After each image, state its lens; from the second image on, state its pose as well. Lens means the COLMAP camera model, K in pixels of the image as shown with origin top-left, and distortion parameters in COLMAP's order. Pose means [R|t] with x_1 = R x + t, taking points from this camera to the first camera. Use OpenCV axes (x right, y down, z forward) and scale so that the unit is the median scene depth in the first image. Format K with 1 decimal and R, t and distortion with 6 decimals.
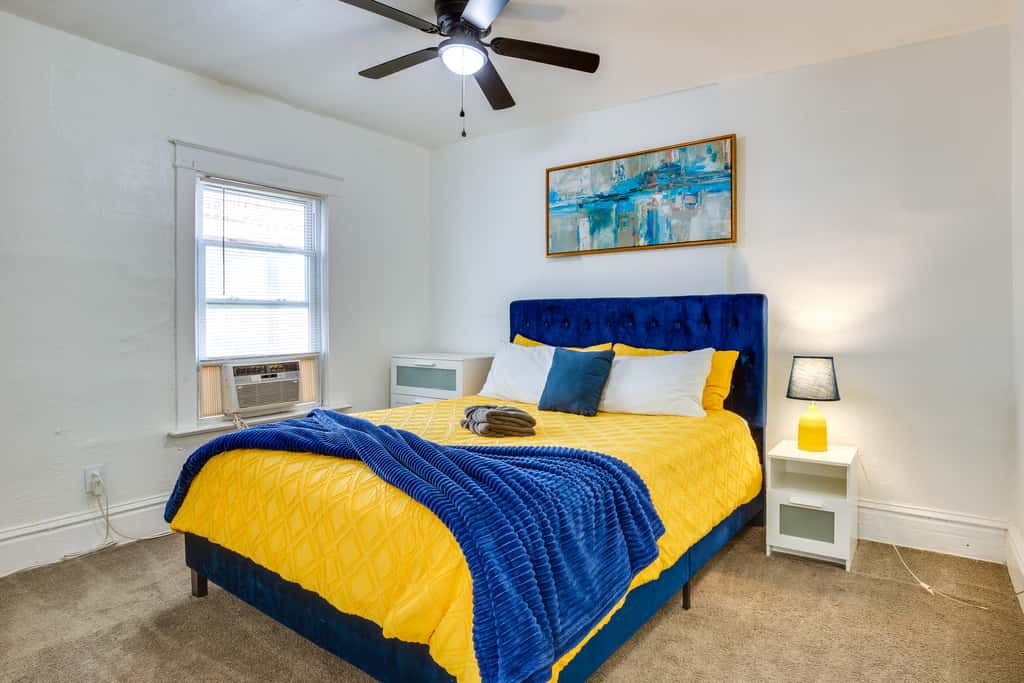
lens RADIAL K [[519.7, 0, 513.9], [0, 519.7, 336.8], [0, 0, 1]] dist [-0.005886, 0.006277]
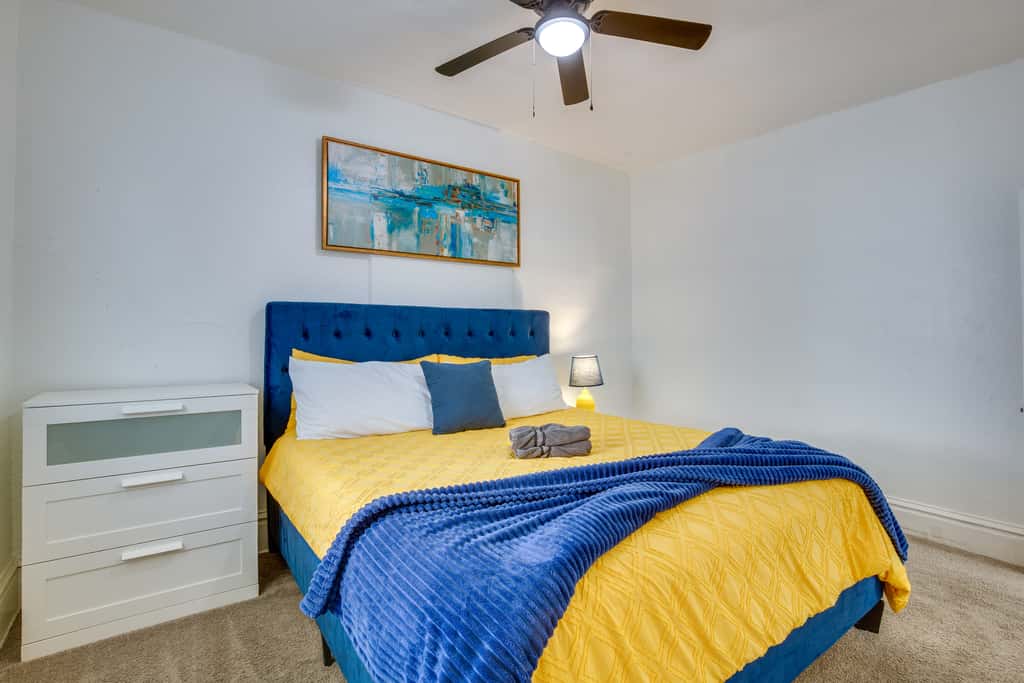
lens RADIAL K [[519.7, 0, 512.4], [0, 519.7, 331.6], [0, 0, 1]] dist [-0.005886, 0.006277]
pose [[0.324557, 0.005259, 0.945852, -0.658656], [0.027271, 0.999517, -0.014915, -0.012136], [-0.945473, 0.030635, 0.324257, 0.557378]]
